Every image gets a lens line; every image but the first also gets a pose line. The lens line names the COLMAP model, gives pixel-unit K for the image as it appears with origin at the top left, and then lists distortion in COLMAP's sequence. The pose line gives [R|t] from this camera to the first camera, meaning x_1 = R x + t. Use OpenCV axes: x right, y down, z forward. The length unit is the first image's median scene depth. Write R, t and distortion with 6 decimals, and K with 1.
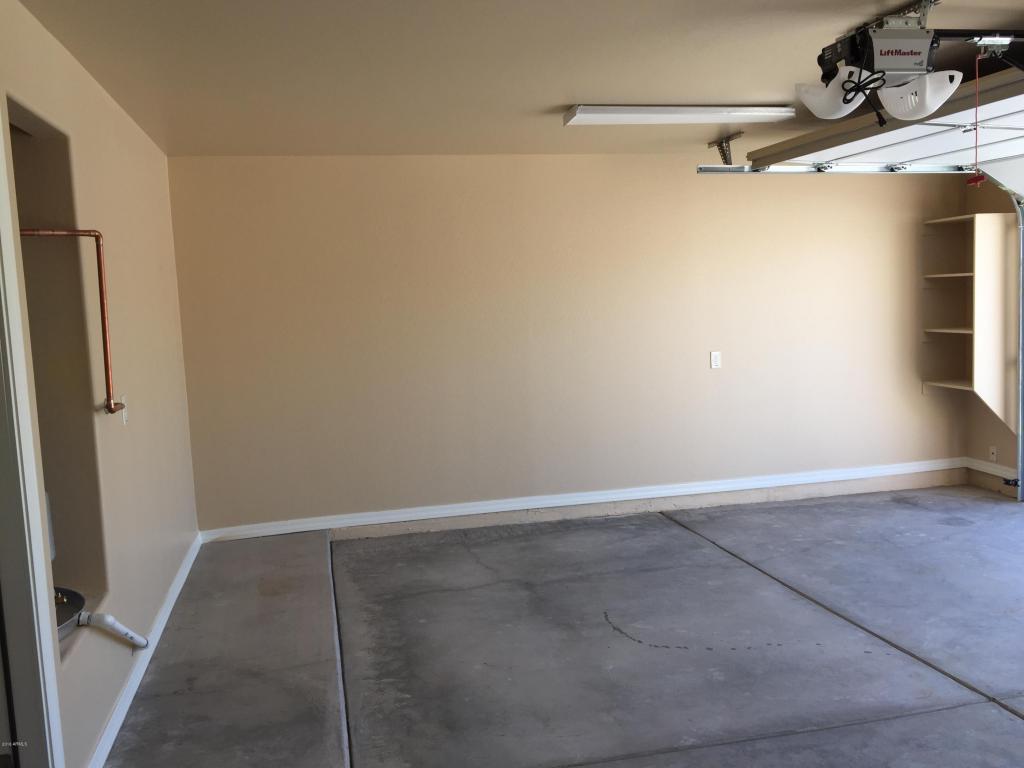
lens RADIAL K [[882.2, 0, 507.0], [0, 882.2, 382.0], [0, 0, 1]] dist [0.089997, -0.113332]
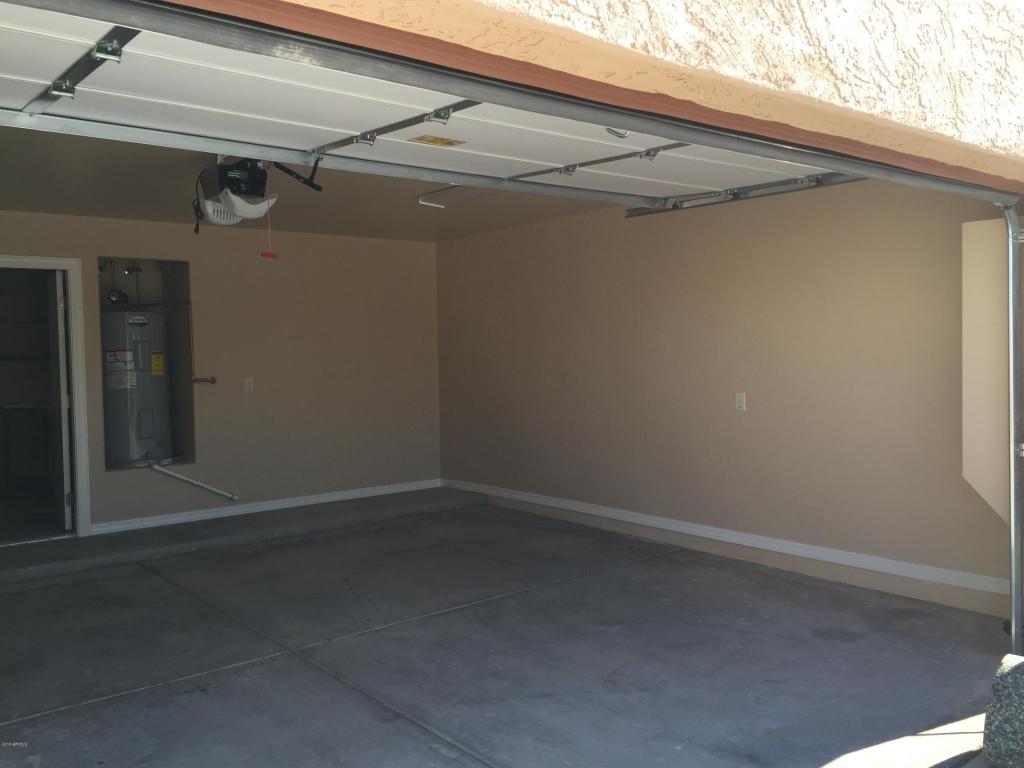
lens RADIAL K [[882.2, 0, 507.0], [0, 882.2, 382.0], [0, 0, 1]] dist [0.089997, -0.113332]
pose [[0.436722, 0.066575, -0.897130, 1.093607], [-0.087373, 0.995682, 0.031355, -0.060108], [0.895343, 0.064691, 0.440653, 0.418315]]
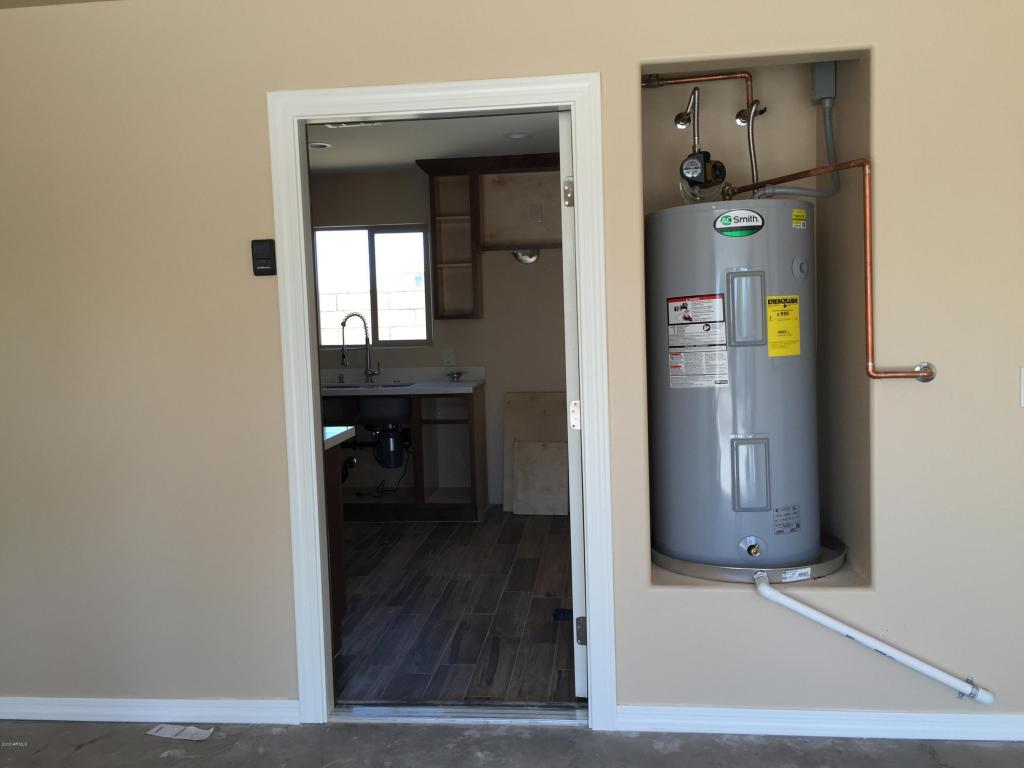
lens RADIAL K [[882.2, 0, 507.0], [0, 882.2, 382.0], [0, 0, 1]] dist [0.089997, -0.113332]
pose [[-0.322172, 0.124061, -0.938517, 0.256977], [-0.046755, 0.988081, 0.146663, -0.038964], [0.945526, 0.091131, -0.312531, 0.544664]]
